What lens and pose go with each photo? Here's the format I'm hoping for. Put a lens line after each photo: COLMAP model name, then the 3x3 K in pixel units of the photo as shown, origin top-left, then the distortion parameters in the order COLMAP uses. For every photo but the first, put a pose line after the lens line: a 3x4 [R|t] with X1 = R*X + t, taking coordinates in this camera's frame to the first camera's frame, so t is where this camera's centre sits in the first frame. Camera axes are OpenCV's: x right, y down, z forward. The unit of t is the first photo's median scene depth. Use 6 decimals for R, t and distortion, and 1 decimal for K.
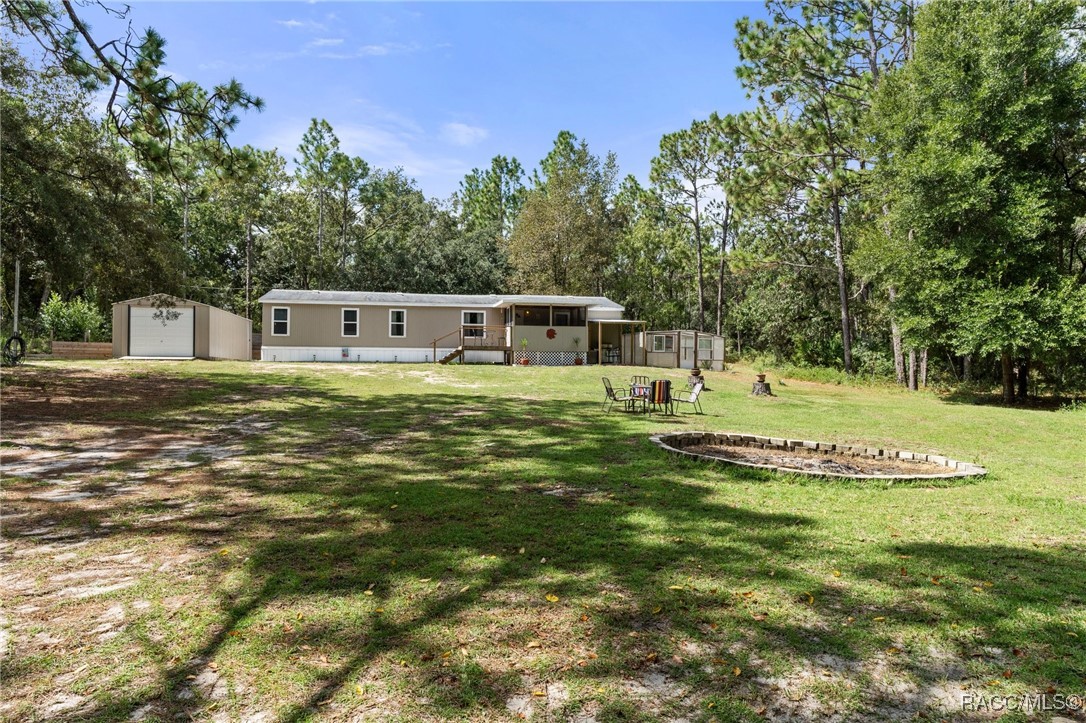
lens RADIAL K [[696.3, 0, 540.8], [0, 696.3, 361.3], [0, 0, 1]] dist [-0.005413, -0.001056]
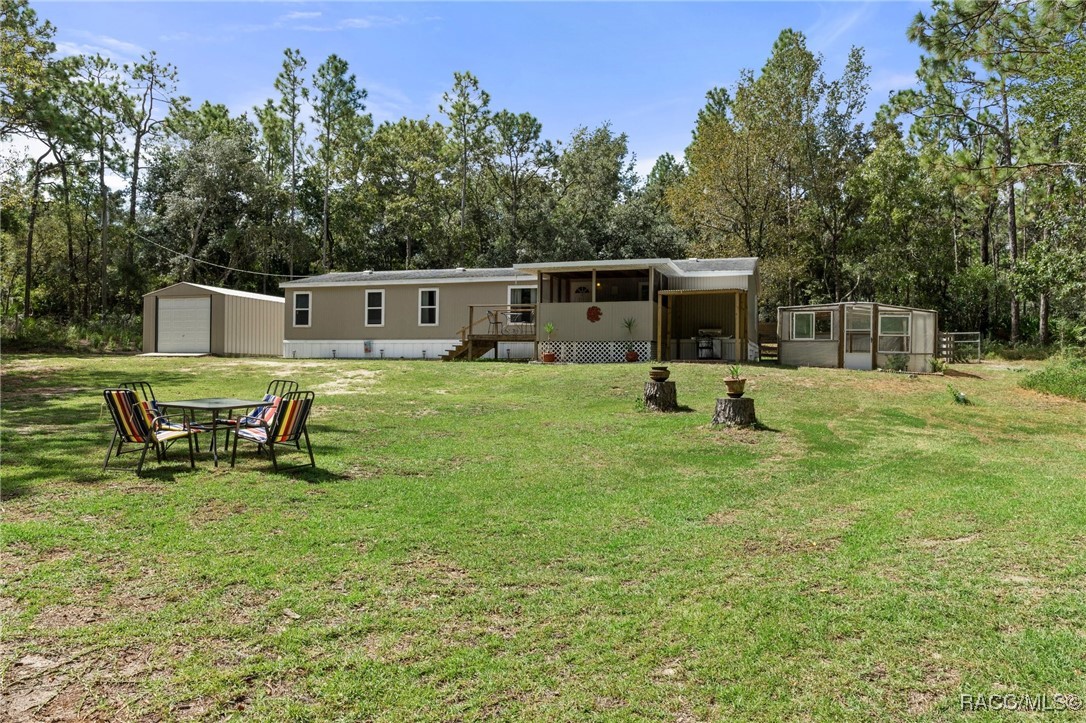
lens RADIAL K [[745.6, 0, 539.6], [0, 745.6, 360.9], [0, 0, 1]] dist [-0.001184, 0.003805]
pose [[0.876112, -0.001096, -0.482107, 0.291620], [0.001159, 0.999999, -0.000167, 0.003749], [0.482107, -0.000412, 0.876112, 0.356902]]
